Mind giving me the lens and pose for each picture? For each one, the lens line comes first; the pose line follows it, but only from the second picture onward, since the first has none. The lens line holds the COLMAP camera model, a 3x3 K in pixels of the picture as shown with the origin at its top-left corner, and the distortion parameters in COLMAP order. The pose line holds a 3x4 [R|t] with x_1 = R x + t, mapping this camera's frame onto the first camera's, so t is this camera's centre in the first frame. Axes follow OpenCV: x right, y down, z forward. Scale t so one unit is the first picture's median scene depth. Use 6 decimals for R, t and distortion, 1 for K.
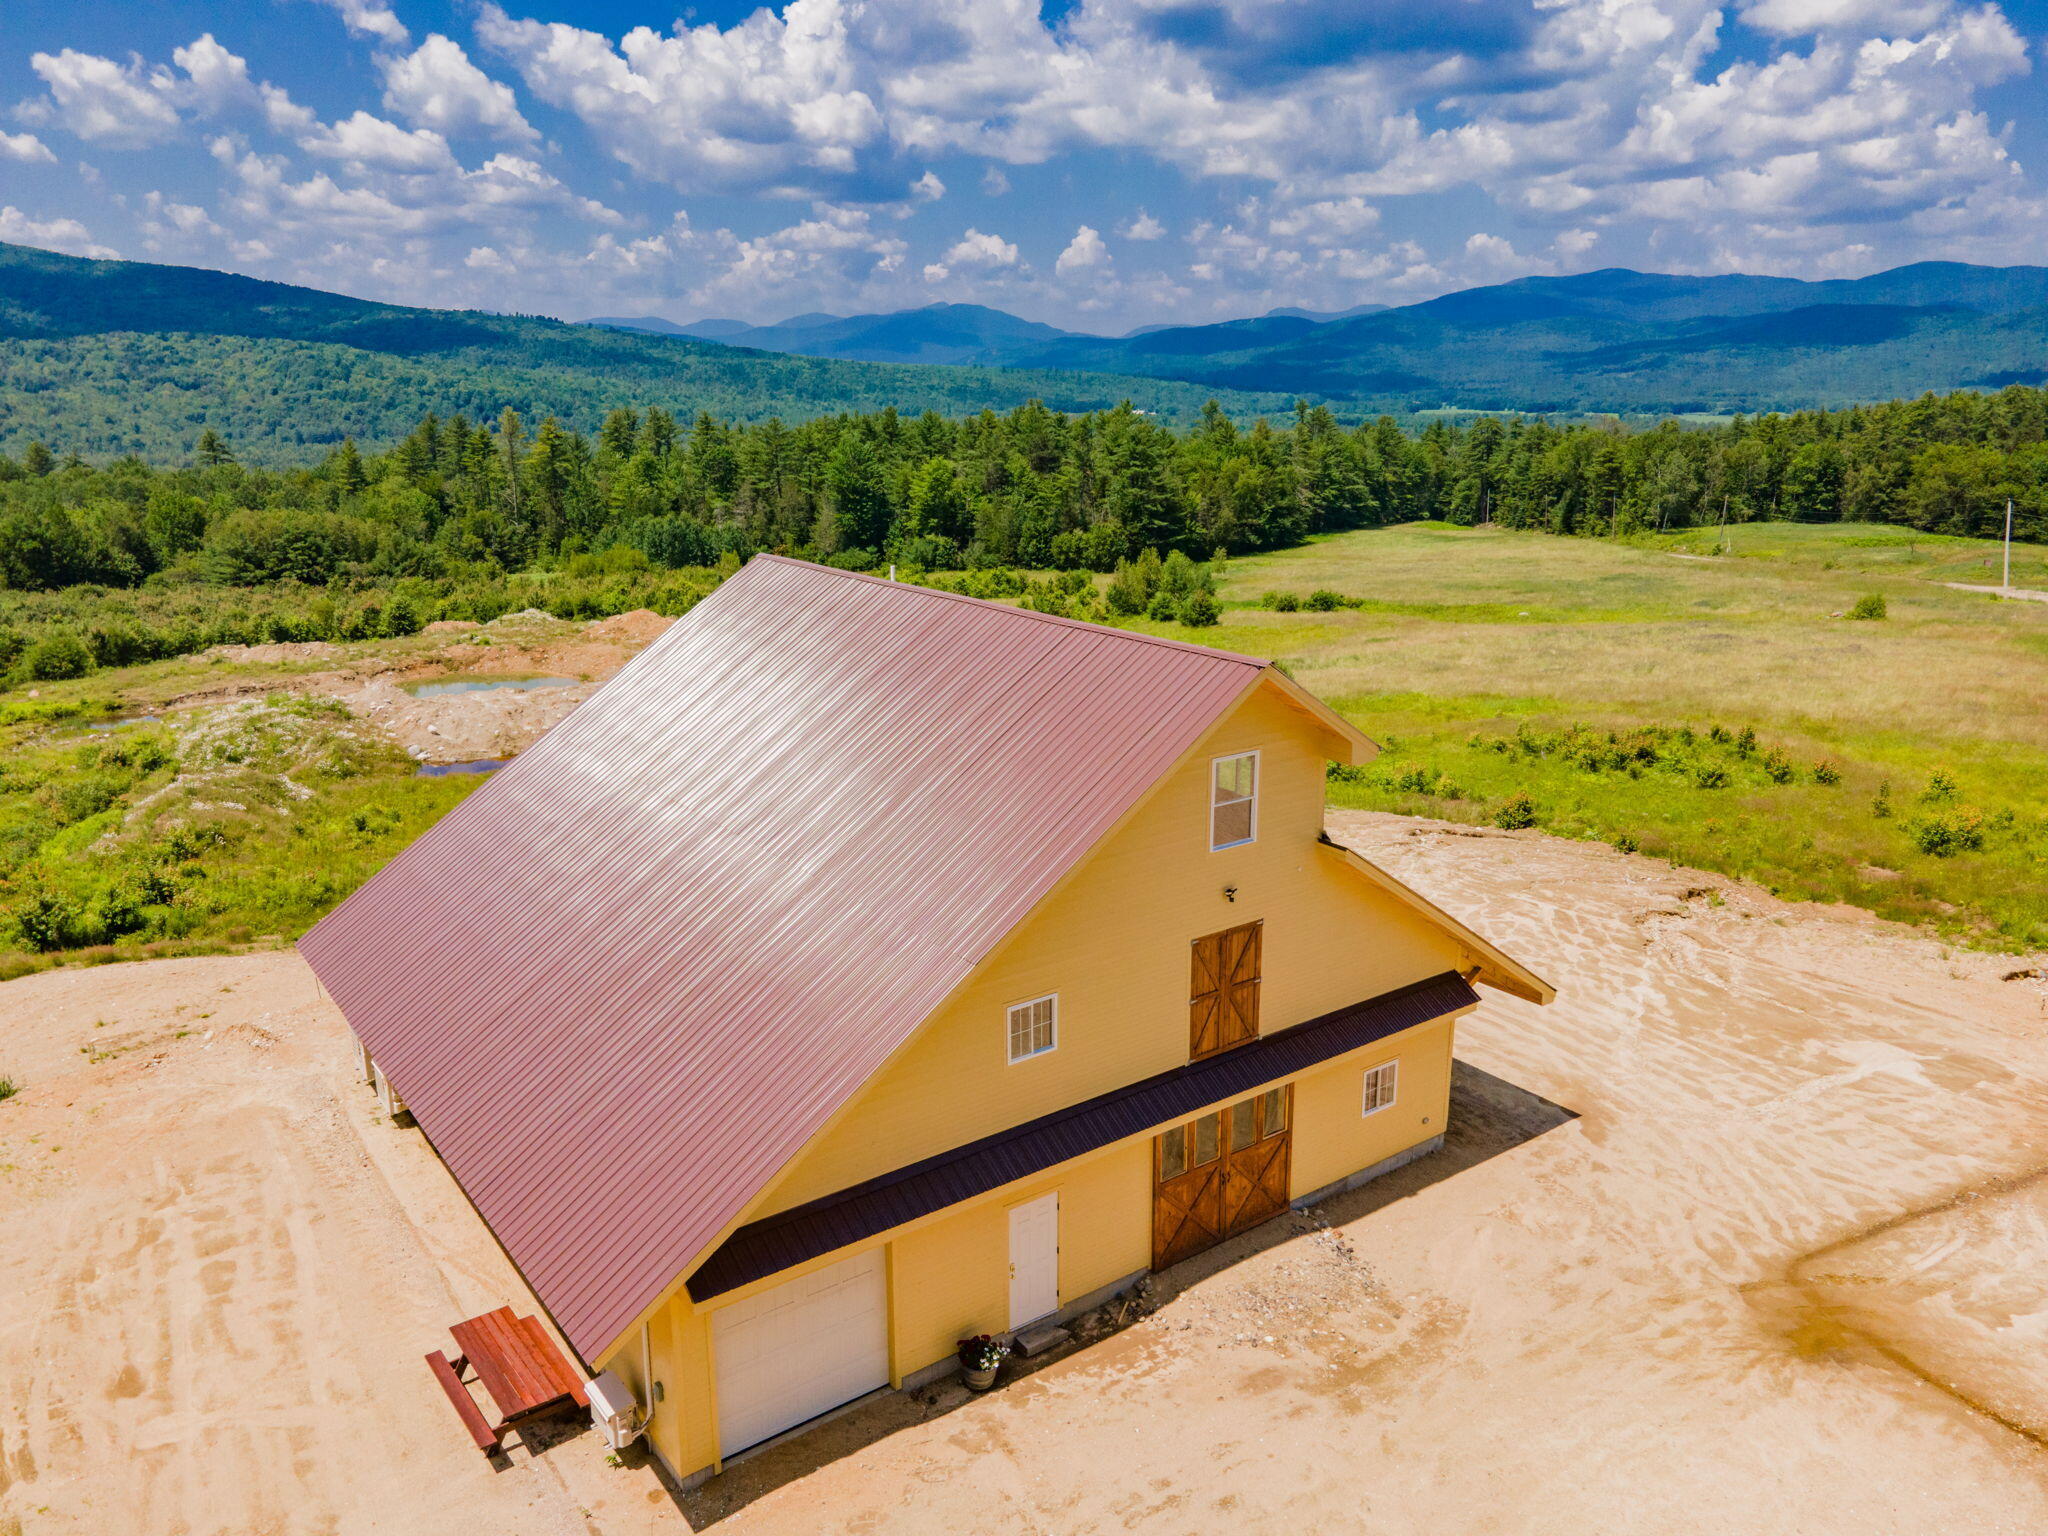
lens RADIAL K [[1496.9, 0, 1029.4], [0, 1496.9, 757.1], [0, 0, 1]] dist [0.016413, 0.047005]
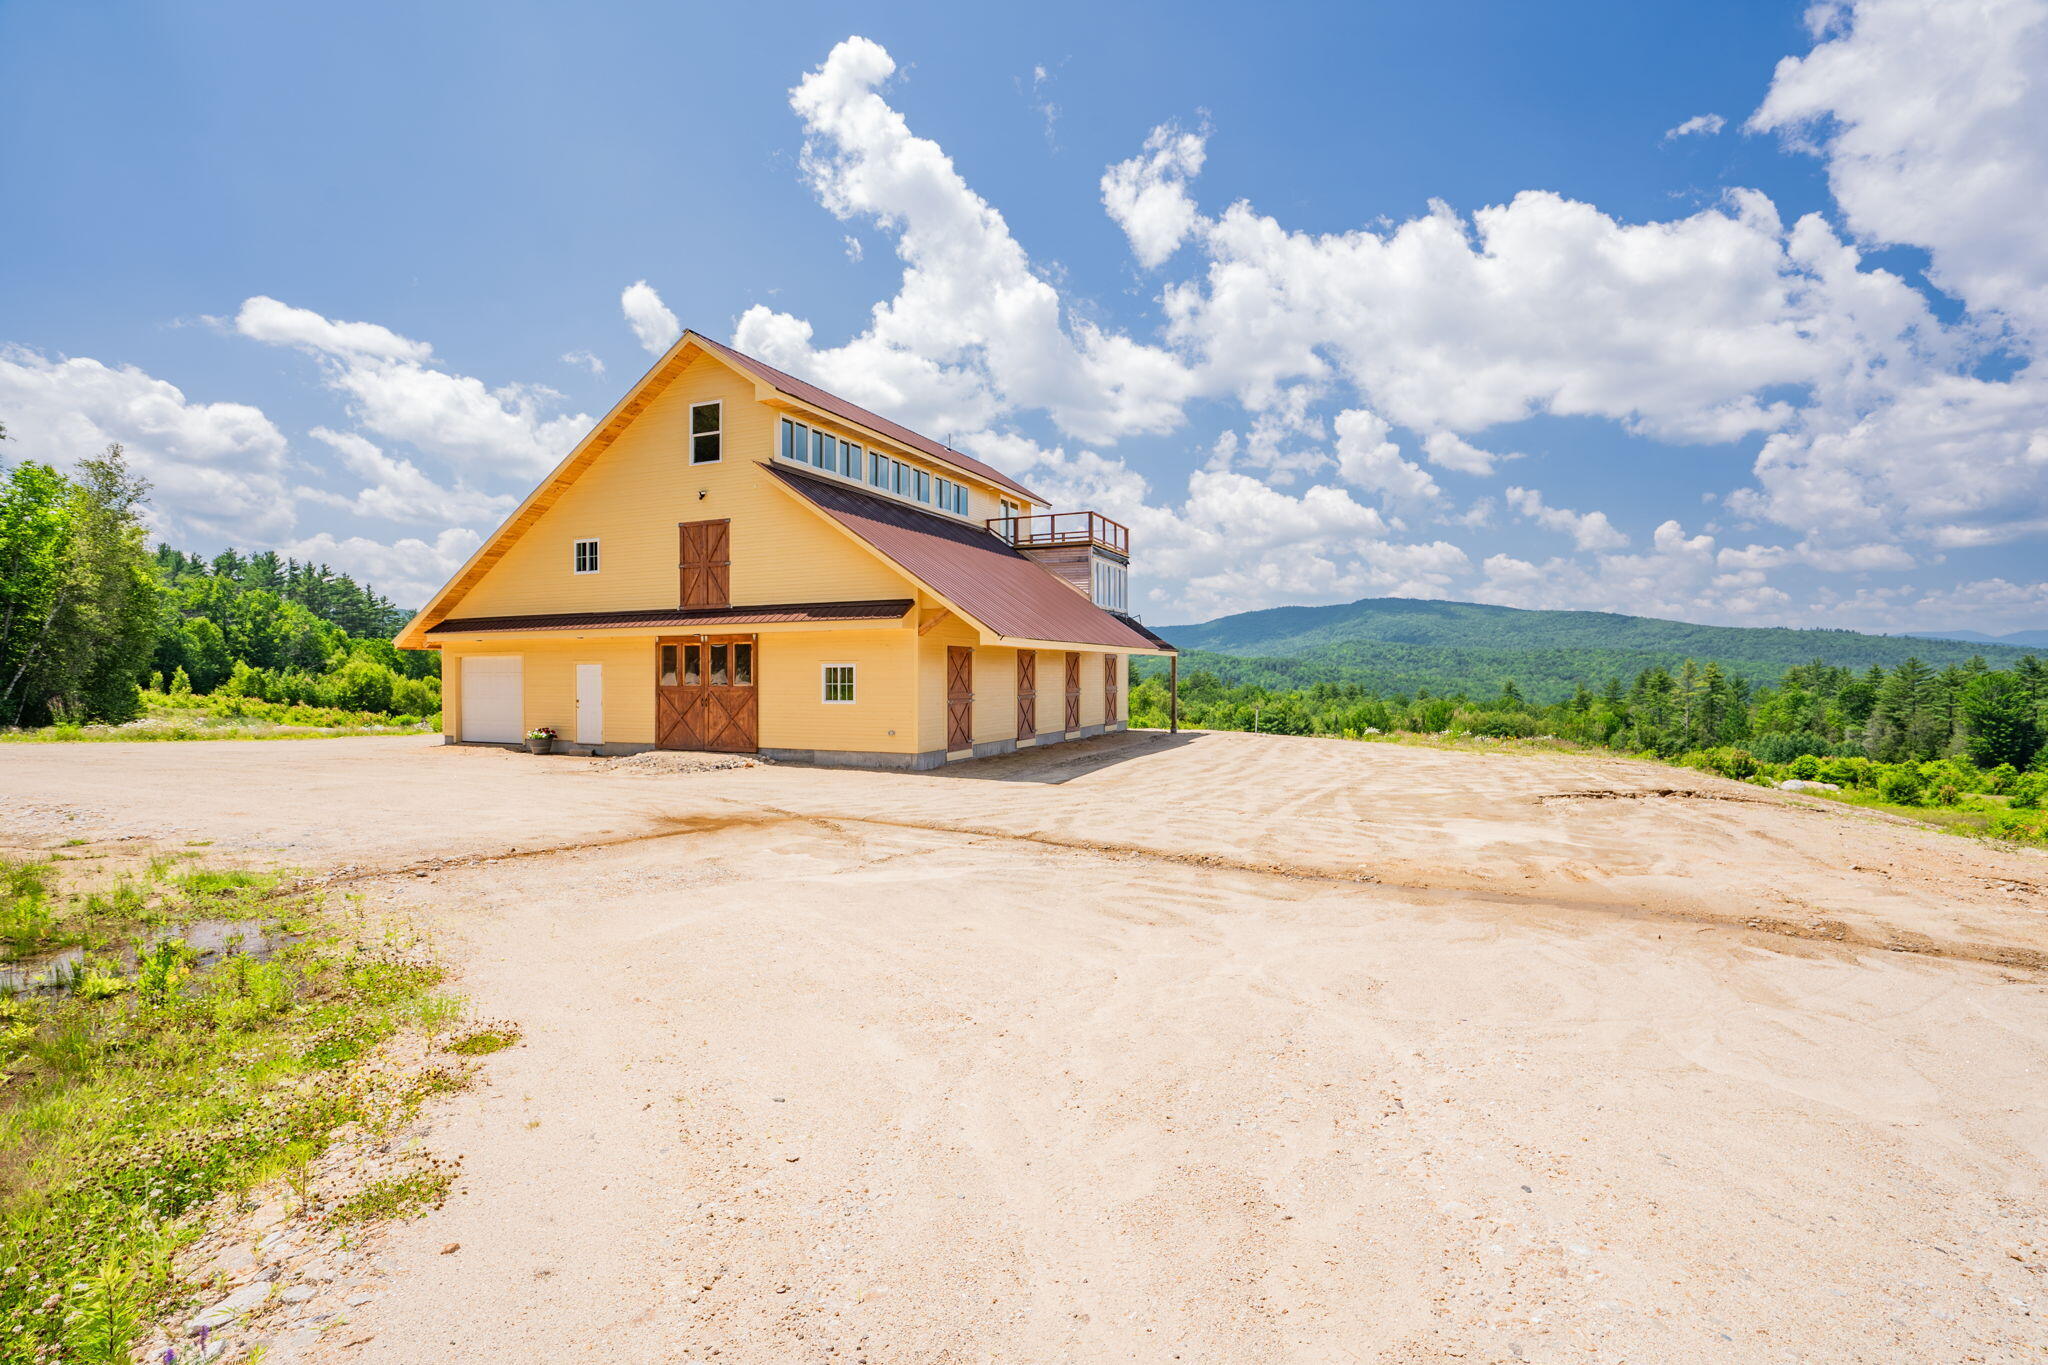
lens RADIAL K [[943.0, 0, 1032.8], [0, 943.0, 689.0], [0, 0, 1]] dist [-0.026897, 0.003512]
pose [[0.516556, 0.016014, -0.856104, 0.110839], [-0.214309, 0.970420, -0.111157, 0.031109], [0.829000, 0.240889, 0.504709, 0.082845]]
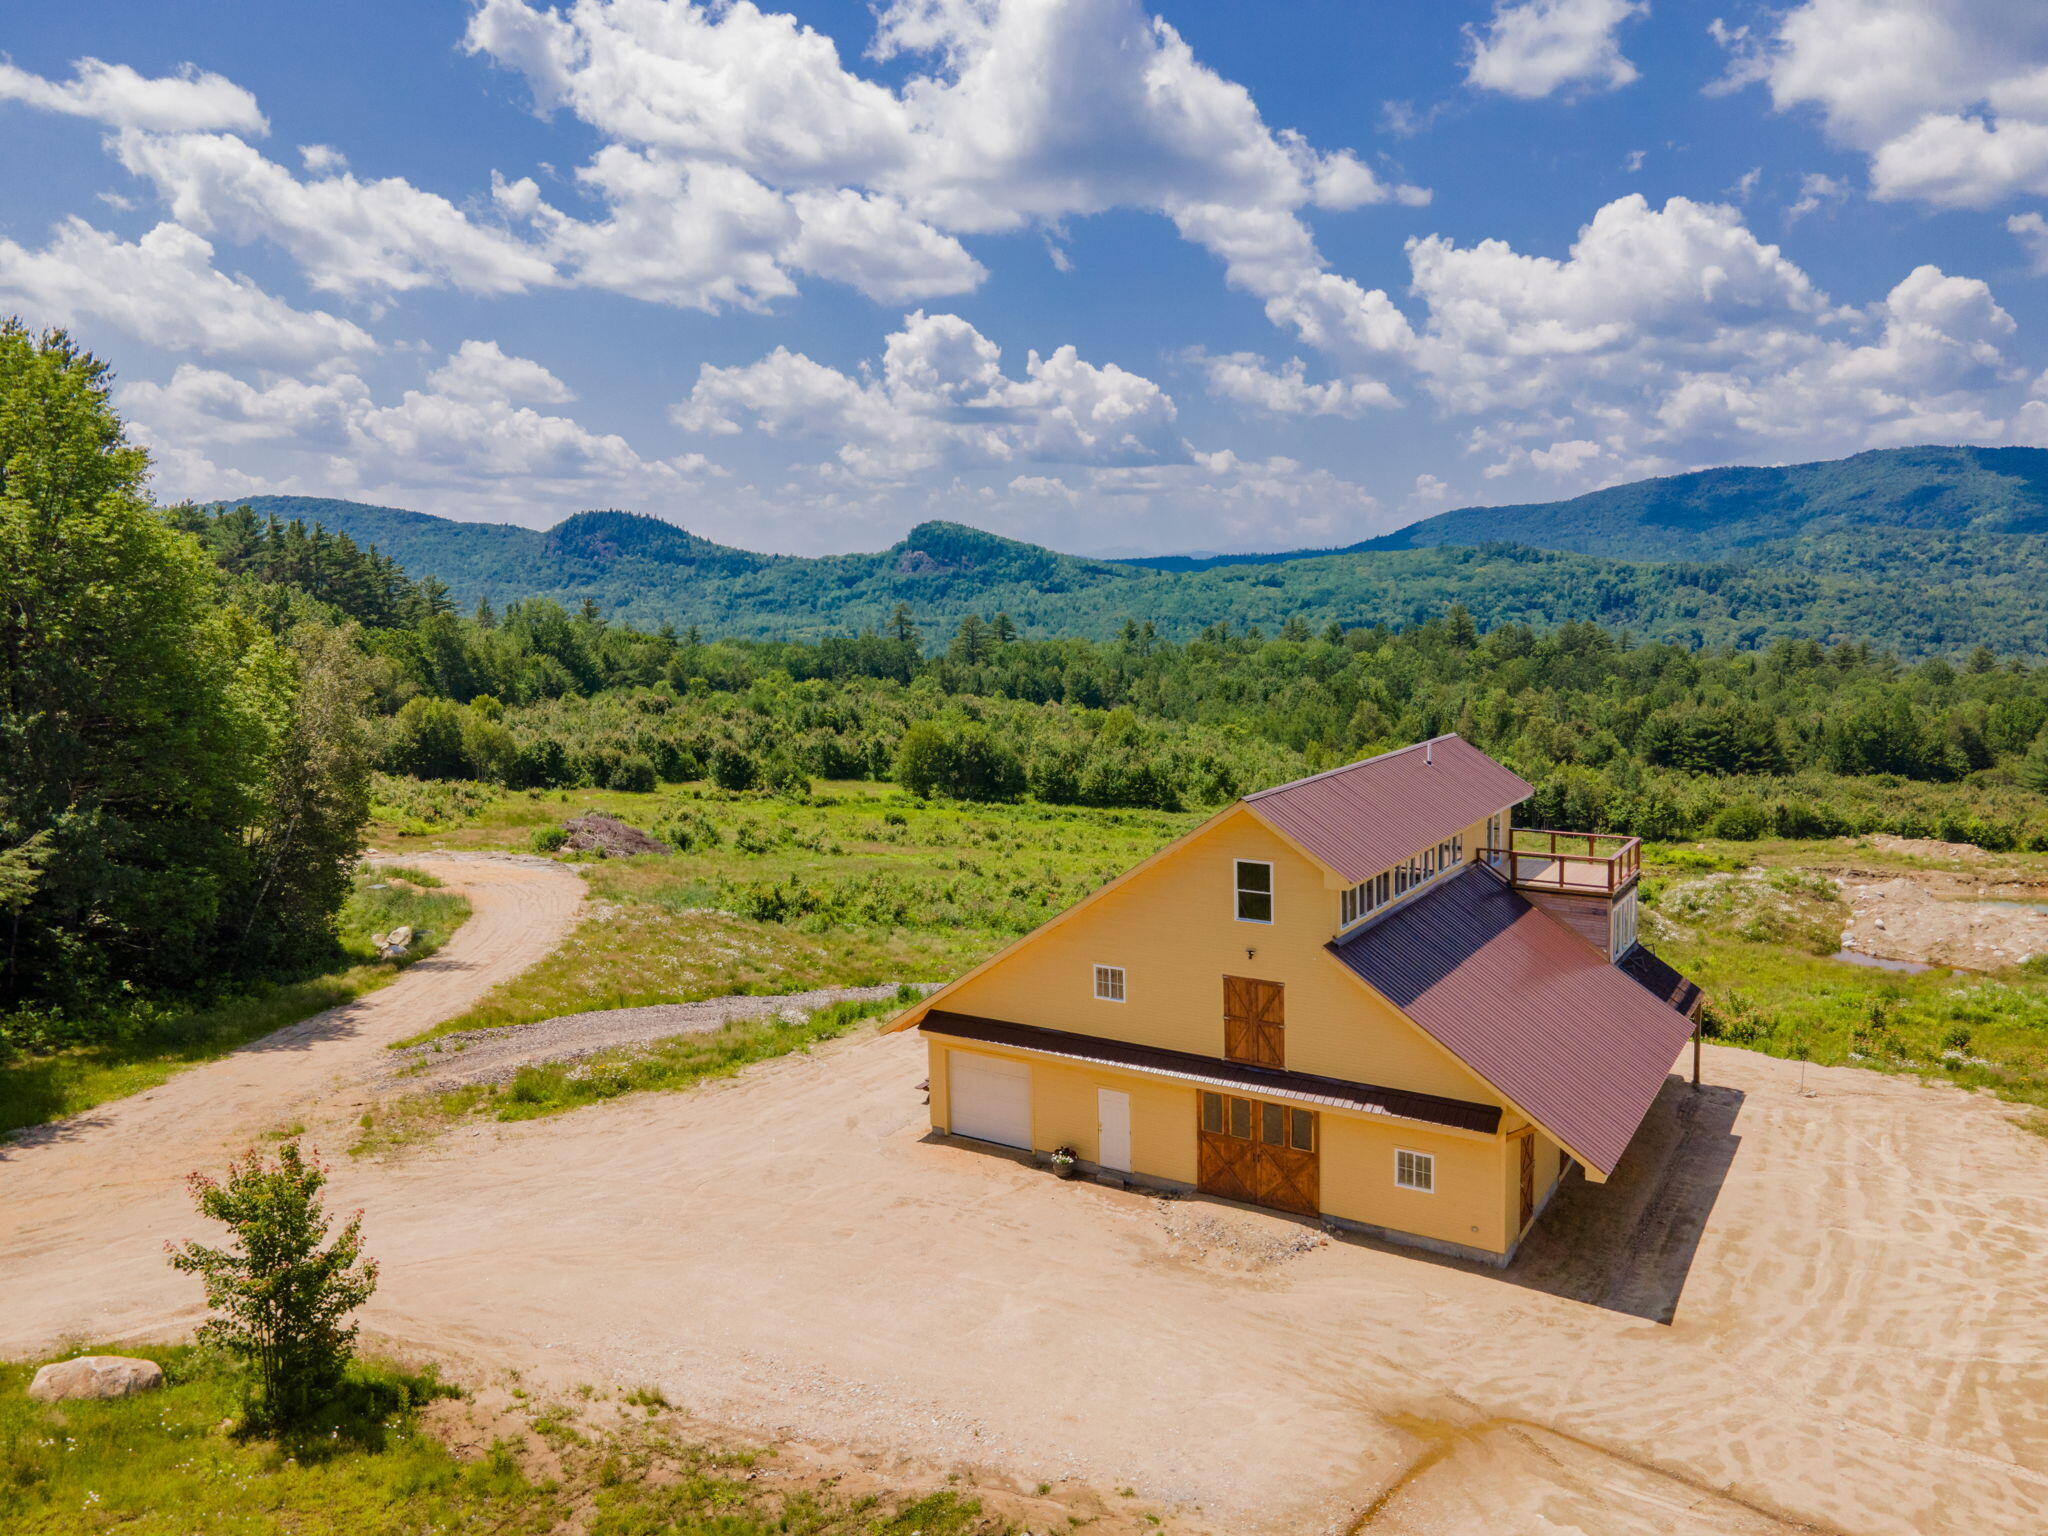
lens RADIAL K [[1496.9, 0, 1020.6], [0, 1496.9, 771.3], [0, 0, 1]] dist [0.016413, 0.047005]
pose [[0.368735, 0.113305, -0.922603, 0.138644], [-0.223998, 0.974124, 0.030107, -0.007800], [0.902142, 0.195560, 0.384574, 0.017026]]
